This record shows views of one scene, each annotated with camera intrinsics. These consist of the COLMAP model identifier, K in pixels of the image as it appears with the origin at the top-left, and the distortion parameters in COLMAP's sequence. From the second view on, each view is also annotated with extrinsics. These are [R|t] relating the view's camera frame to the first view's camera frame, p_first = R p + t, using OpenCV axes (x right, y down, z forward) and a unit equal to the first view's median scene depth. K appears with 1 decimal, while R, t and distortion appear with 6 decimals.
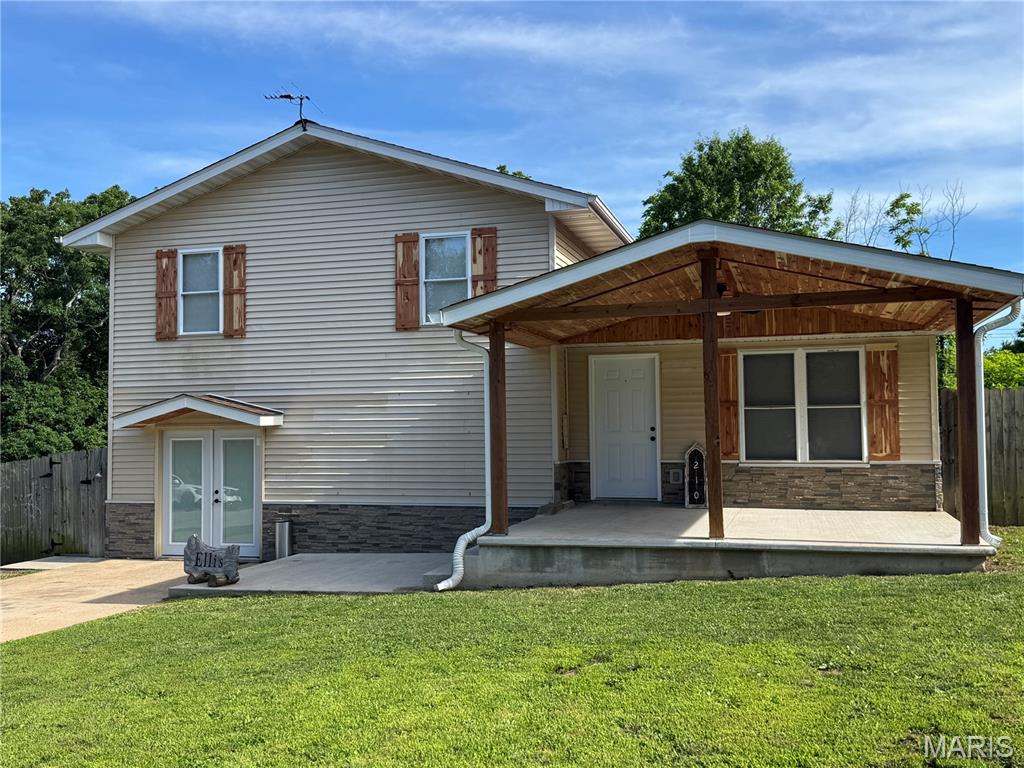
lens RADIAL K [[954.2, 0, 503.7], [0, 954.2, 380.6], [0, 0, 1]] dist [0.067049, 0.000000]
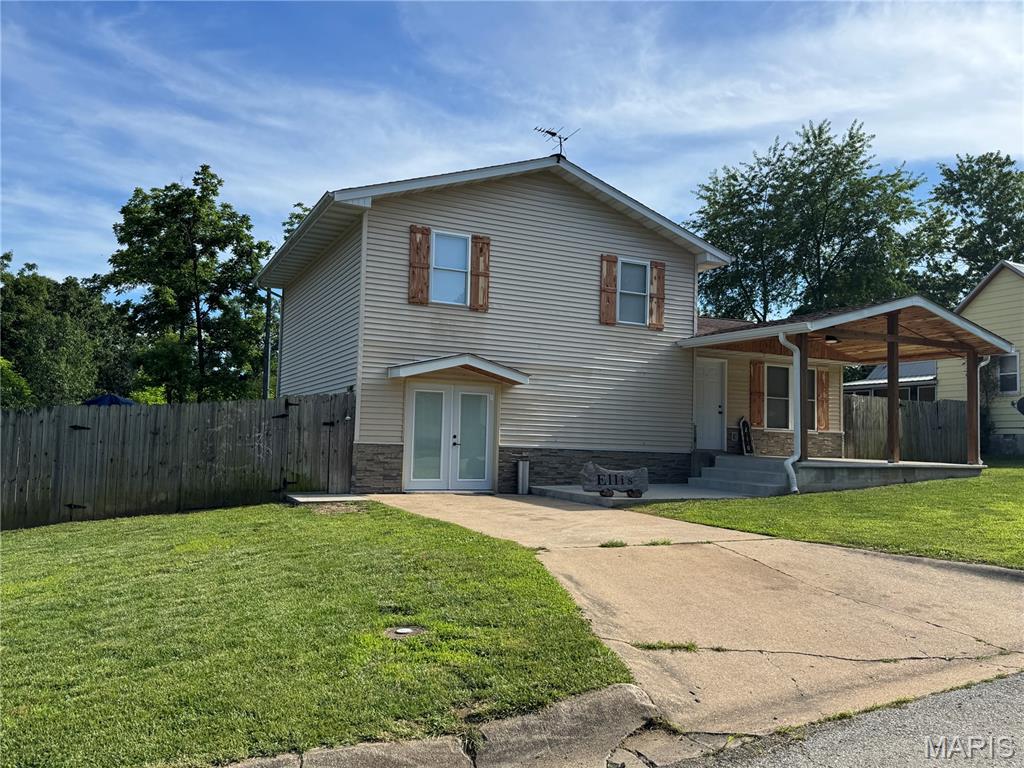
lens RADIAL K [[817.0, 0, 497.8], [0, 817.0, 388.2], [0, 0, 1]] dist [0.052430, -0.040718]
pose [[0.745377, 0.078012, 0.662063, -1.026228], [-0.074573, 0.996653, -0.033479, 0.093277], [-0.662459, -0.024417, 0.748700, 0.220736]]
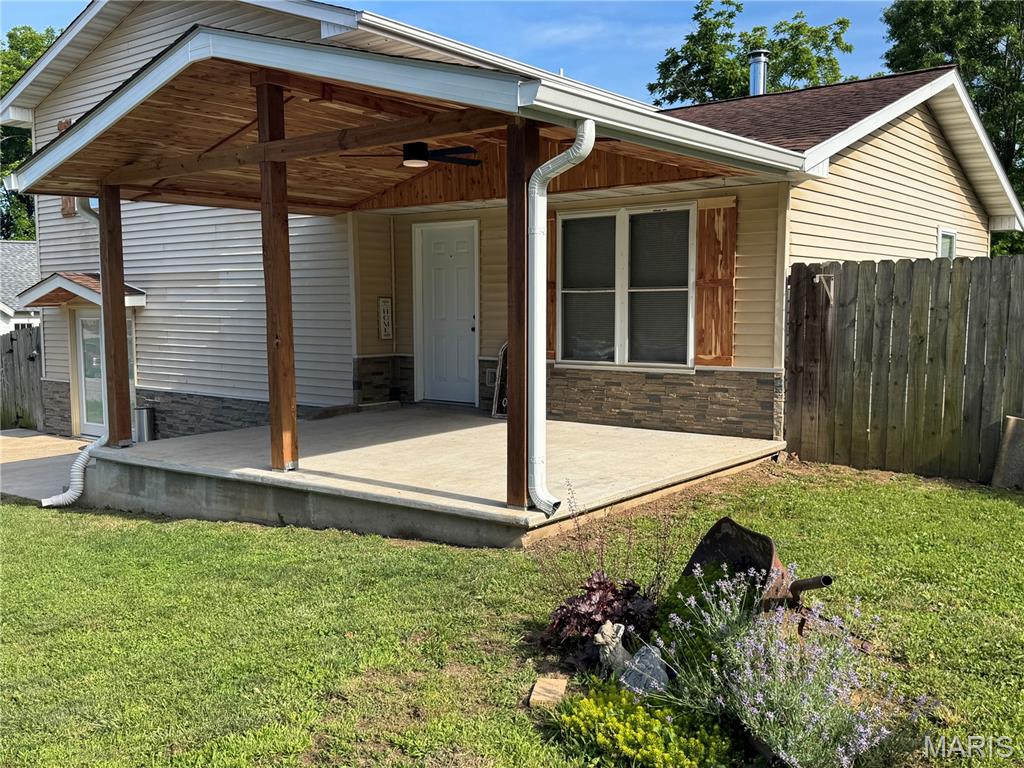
lens RADIAL K [[954.2, 0, 509.4], [0, 954.2, 393.6], [0, 0, 1]] dist [0.067049, 0.000000]
pose [[0.931505, 0.039299, -0.361600, 0.472286], [0.016046, 0.988738, 0.148791, -0.003978], [0.363375, -0.144402, 0.920384, 0.269131]]
